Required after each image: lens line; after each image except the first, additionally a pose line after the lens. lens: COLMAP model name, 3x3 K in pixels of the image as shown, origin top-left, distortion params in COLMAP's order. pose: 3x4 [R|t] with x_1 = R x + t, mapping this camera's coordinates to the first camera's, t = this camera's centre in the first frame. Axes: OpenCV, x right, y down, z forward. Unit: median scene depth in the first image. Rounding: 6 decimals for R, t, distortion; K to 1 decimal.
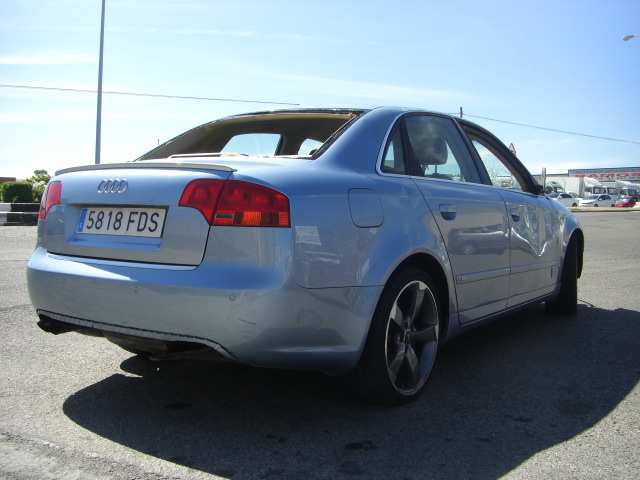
lens RADIAL K [[725.8, 0, 320.0], [0, 725.8, 240.0], [0, 0, 1]] dist [-0.162392, 0.048687]
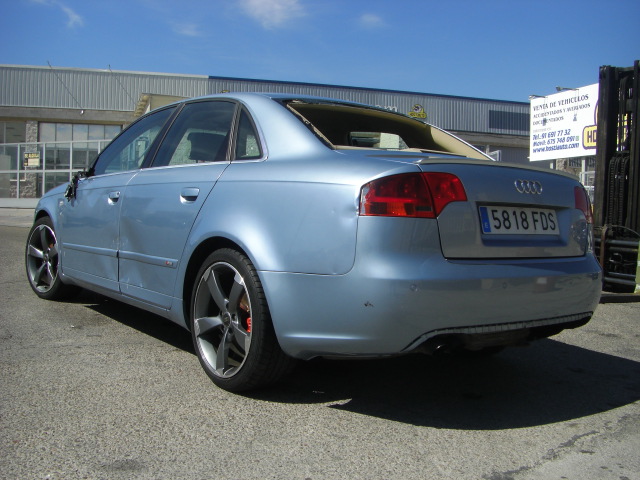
lens RADIAL K [[725.8, 0, 320.0], [0, 725.8, 240.0], [0, 0, 1]] dist [-0.162392, 0.048687]
pose [[0.291026, -0.046127, 0.955603, -1.357916], [0.010497, 0.998931, 0.045021, -0.048135], [-0.956658, -0.003071, 0.291199, 0.989677]]
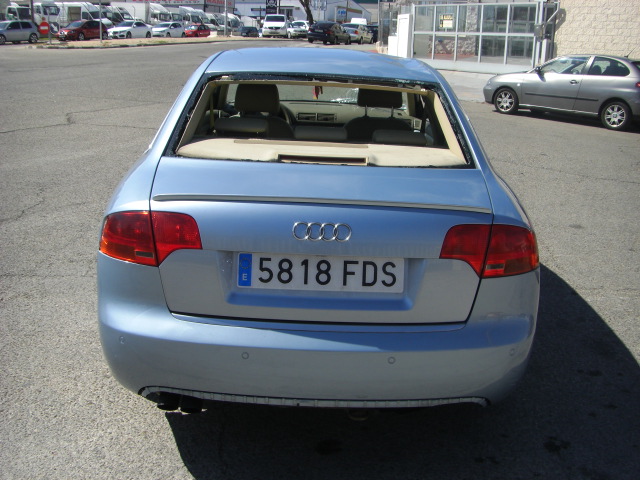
lens RADIAL K [[725.8, 0, 320.0], [0, 725.8, 240.0], [0, 0, 1]] dist [-0.162392, 0.048687]
pose [[0.808253, -0.144770, 0.570762, -0.736387], [-0.003271, 0.968187, 0.250206, -0.260592], [-0.588826, -0.204097, 0.782067, 0.395586]]
